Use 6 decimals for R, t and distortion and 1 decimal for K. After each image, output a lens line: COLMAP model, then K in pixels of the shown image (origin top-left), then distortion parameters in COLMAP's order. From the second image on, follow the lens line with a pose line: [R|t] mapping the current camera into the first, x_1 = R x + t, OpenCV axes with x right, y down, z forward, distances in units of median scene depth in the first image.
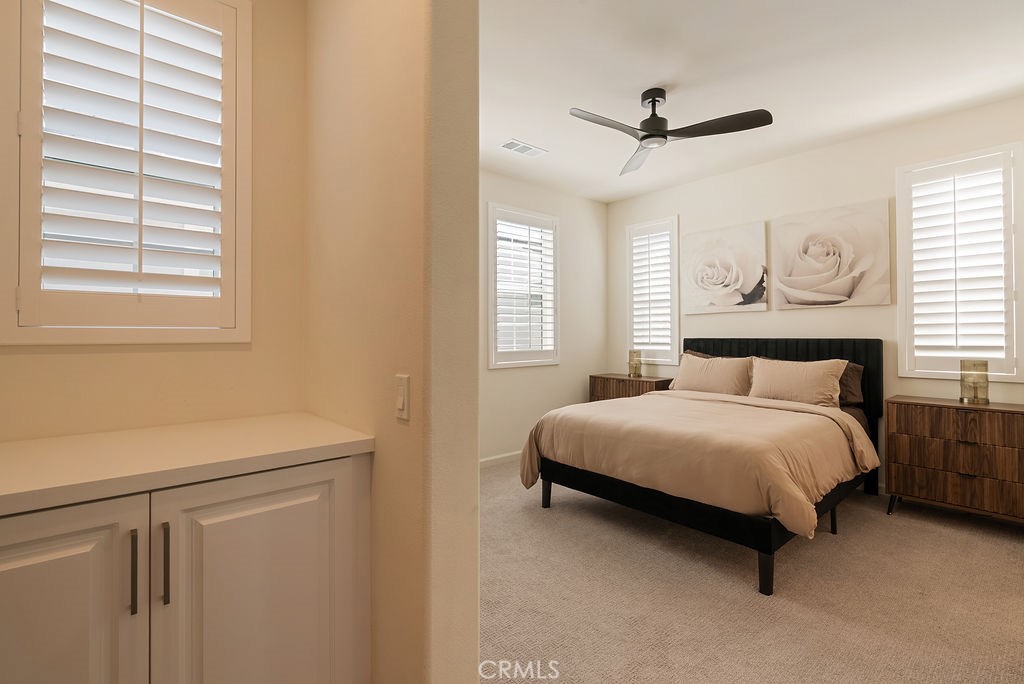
lens RADIAL K [[474.2, 0, 510.3], [0, 474.2, 332.9], [0, 0, 1]] dist [-0.004701, 0.001257]
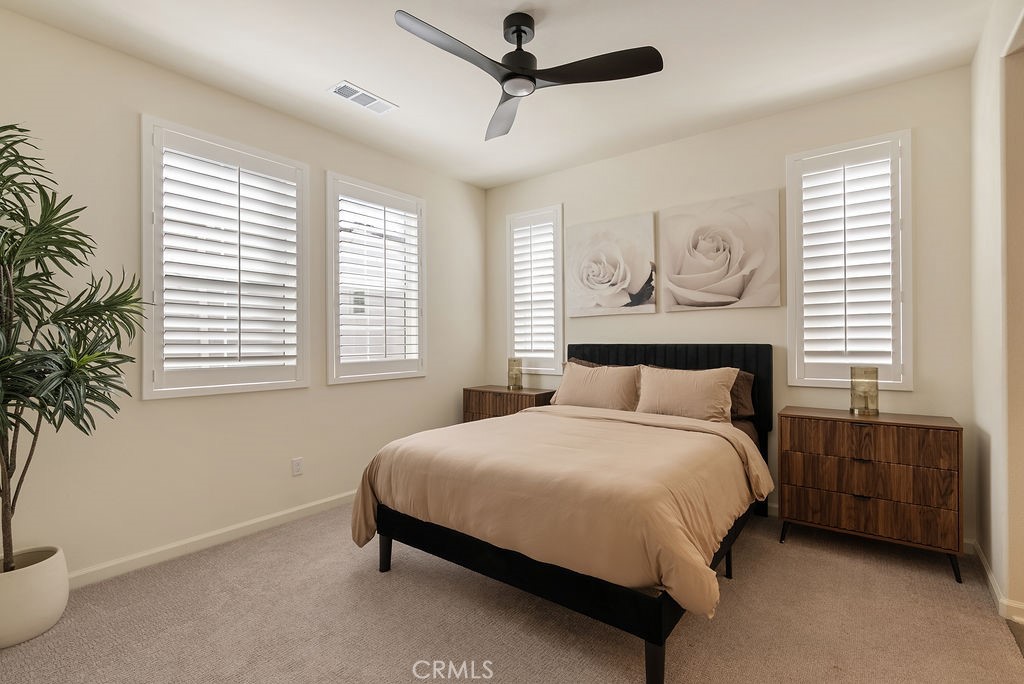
lens RADIAL K [[474.2, 0, 513.4], [0, 474.2, 346.1], [0, 0, 1]] dist [-0.004701, 0.001257]
pose [[0.978524, -0.005531, 0.206058, 0.119111], [0.002554, 0.999888, 0.014713, 0.001750], [-0.206117, -0.013871, 0.978429, 0.223957]]
